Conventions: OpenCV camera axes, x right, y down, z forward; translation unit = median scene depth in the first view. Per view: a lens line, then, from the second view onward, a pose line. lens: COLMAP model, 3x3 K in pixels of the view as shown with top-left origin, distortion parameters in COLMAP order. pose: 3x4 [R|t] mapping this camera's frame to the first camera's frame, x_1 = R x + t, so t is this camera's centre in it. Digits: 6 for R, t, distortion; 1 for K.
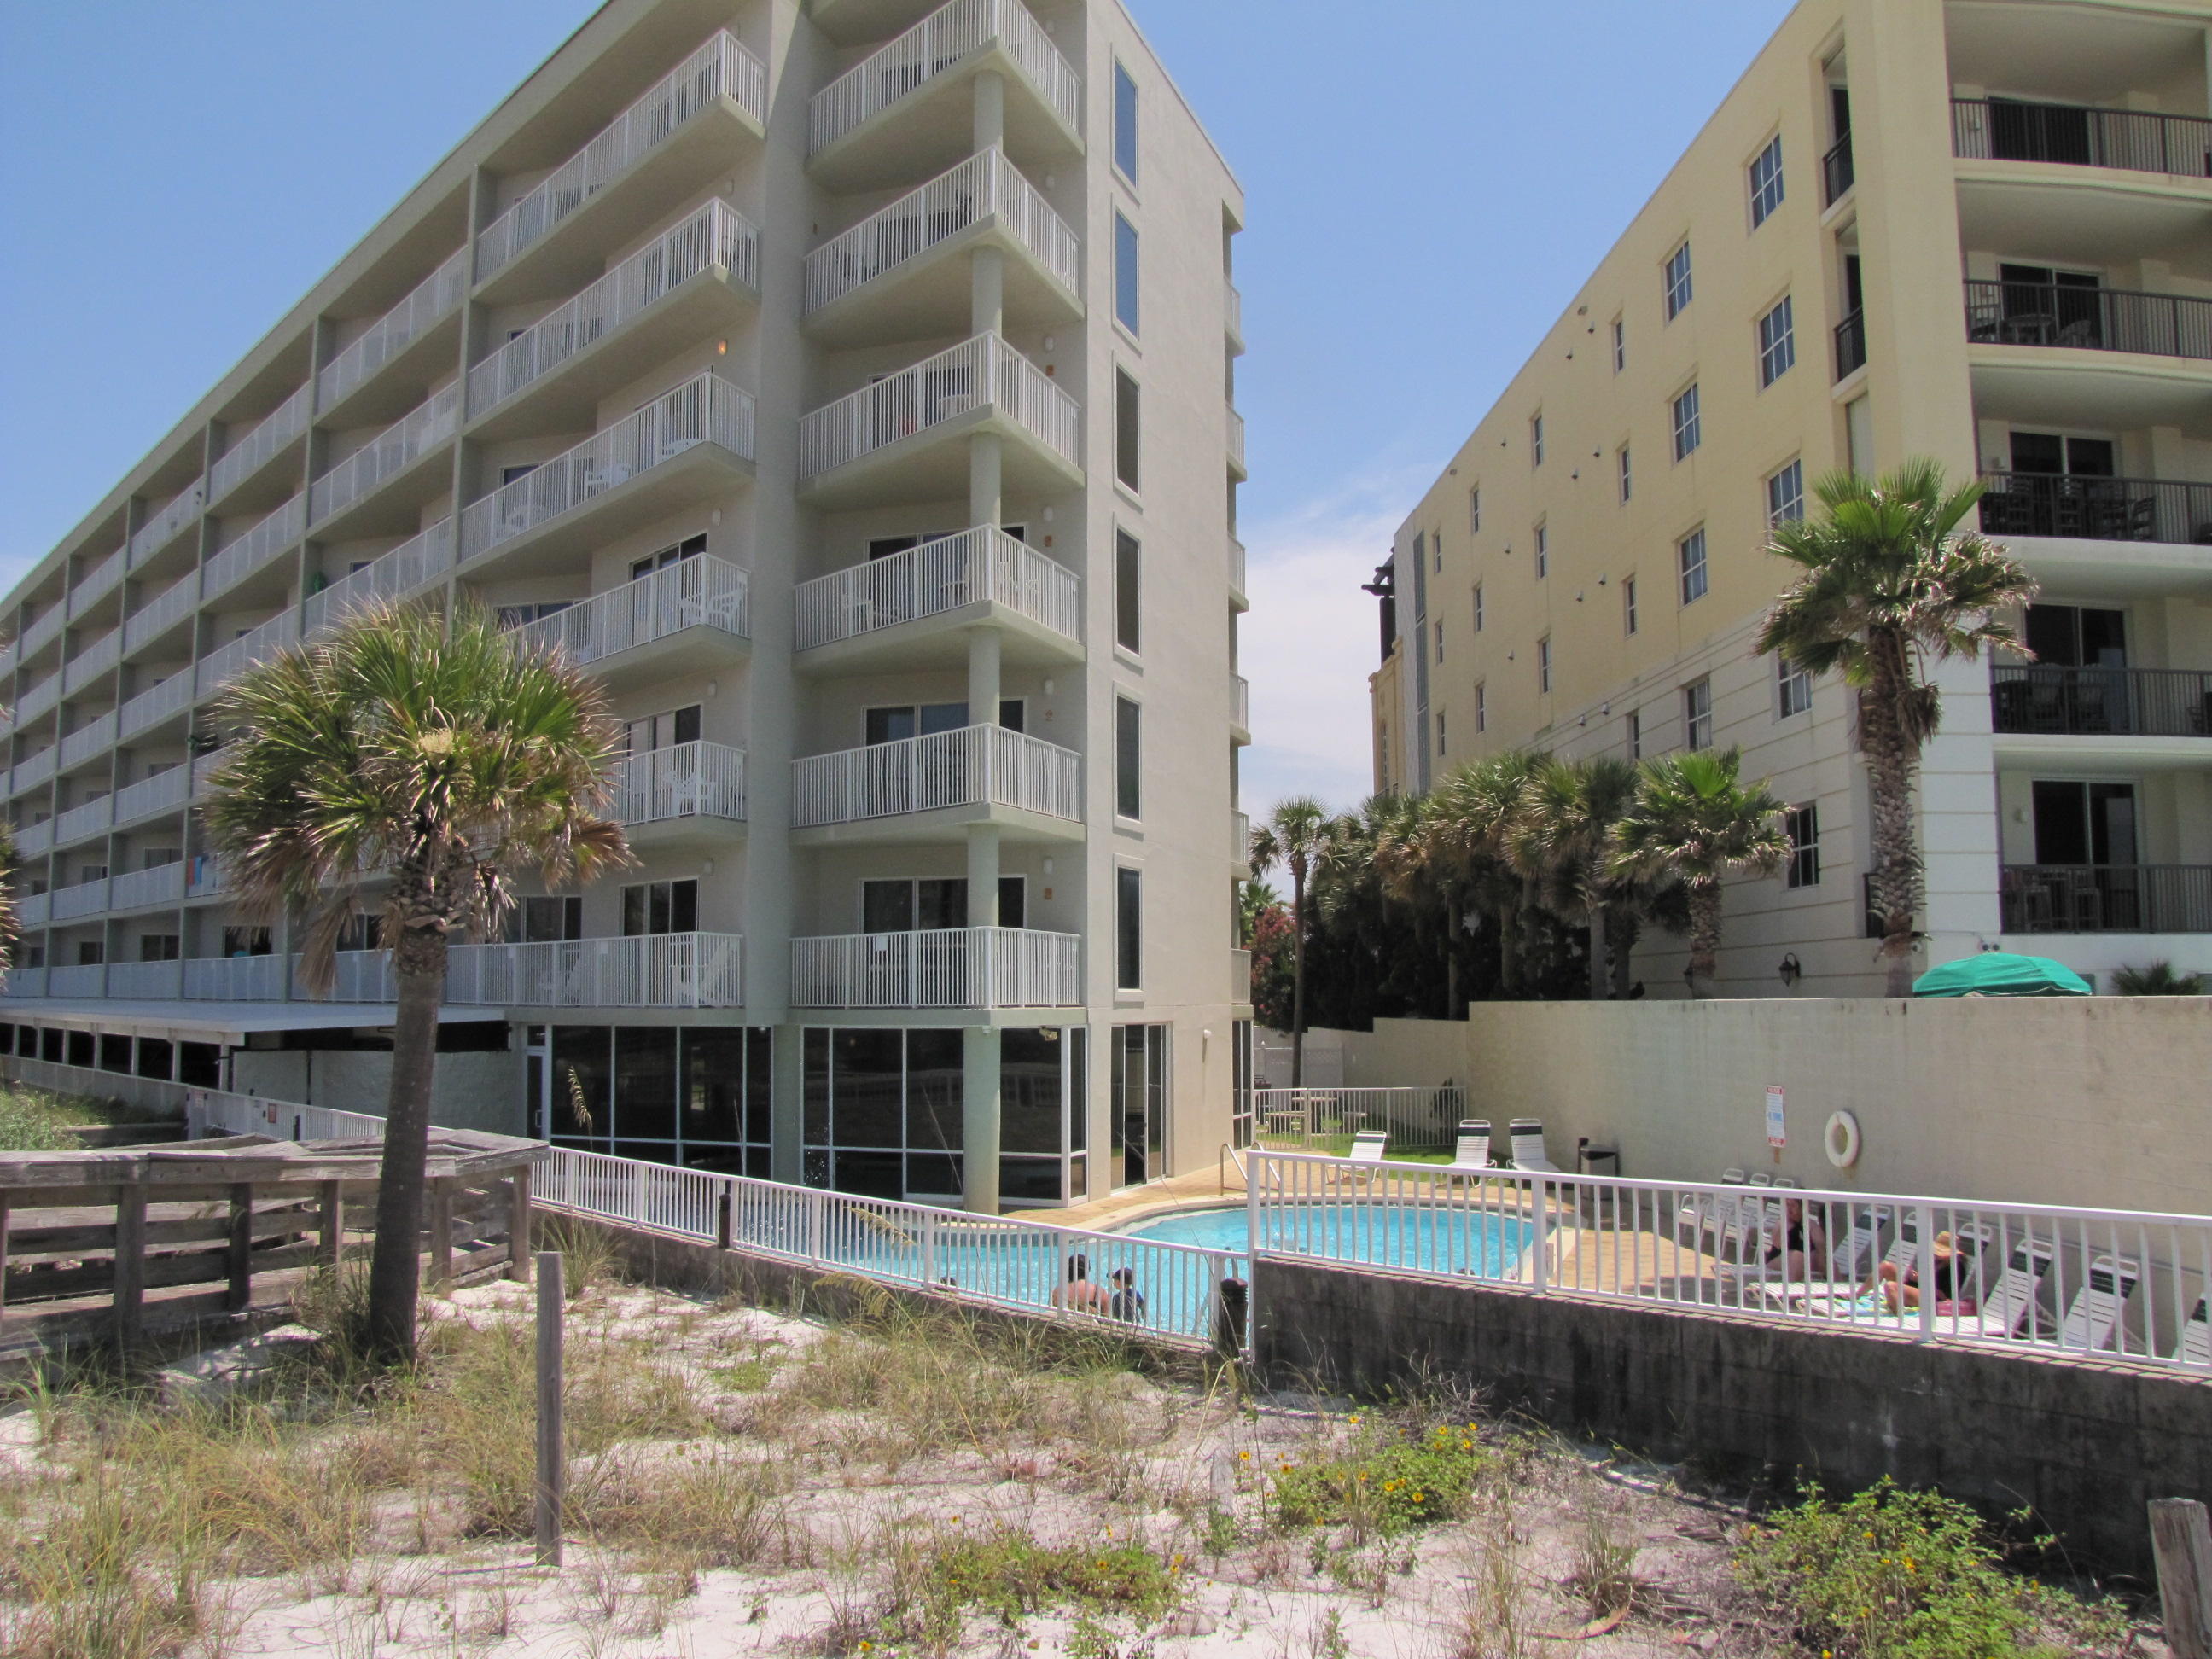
lens RADIAL K [[1857.1, 0, 1106.0], [0, 1857.1, 829.5], [0, 0, 1]] dist [-0.183389, 0.159551]
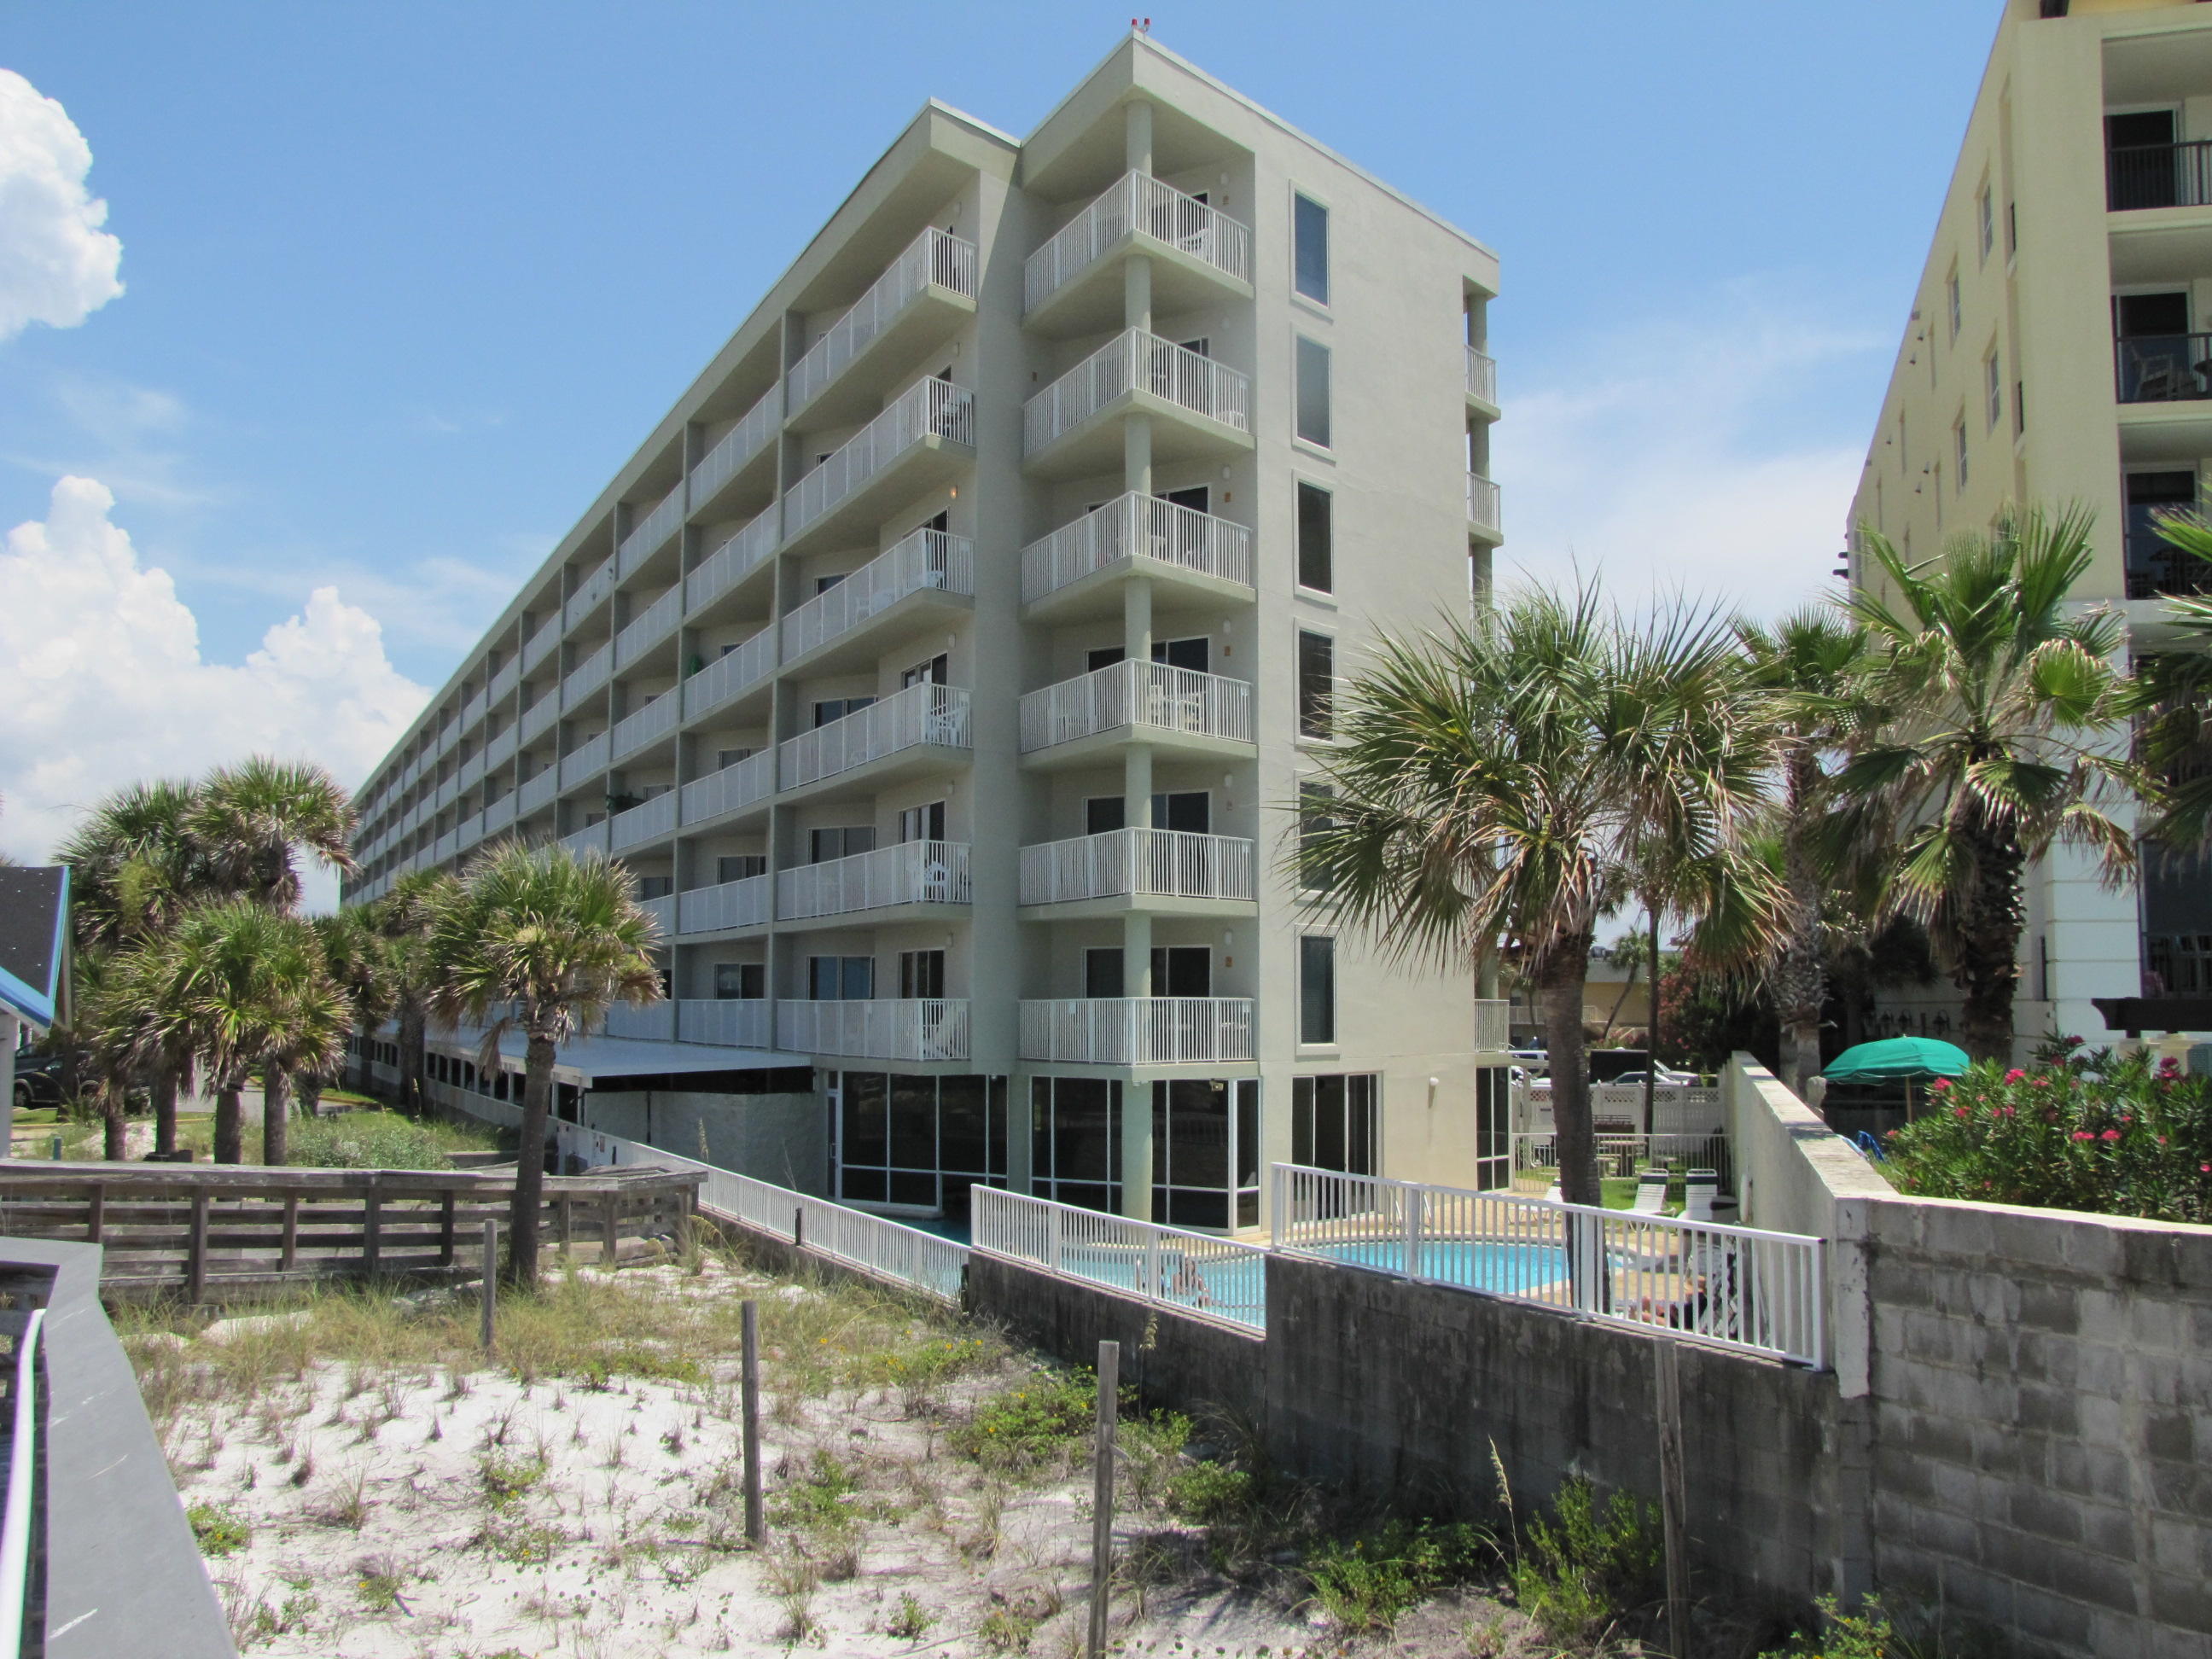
lens RADIAL K [[2179.3, 0, 1095.5], [0, 2179.3, 817.7], [0, 0, 1]] dist [-0.127318, 0.213583]
pose [[0.953824, -0.022037, -0.299558, 0.280123], [0.023259, 0.999729, 0.000513, -0.054115], [0.299465, -0.007457, 0.954078, -0.290992]]
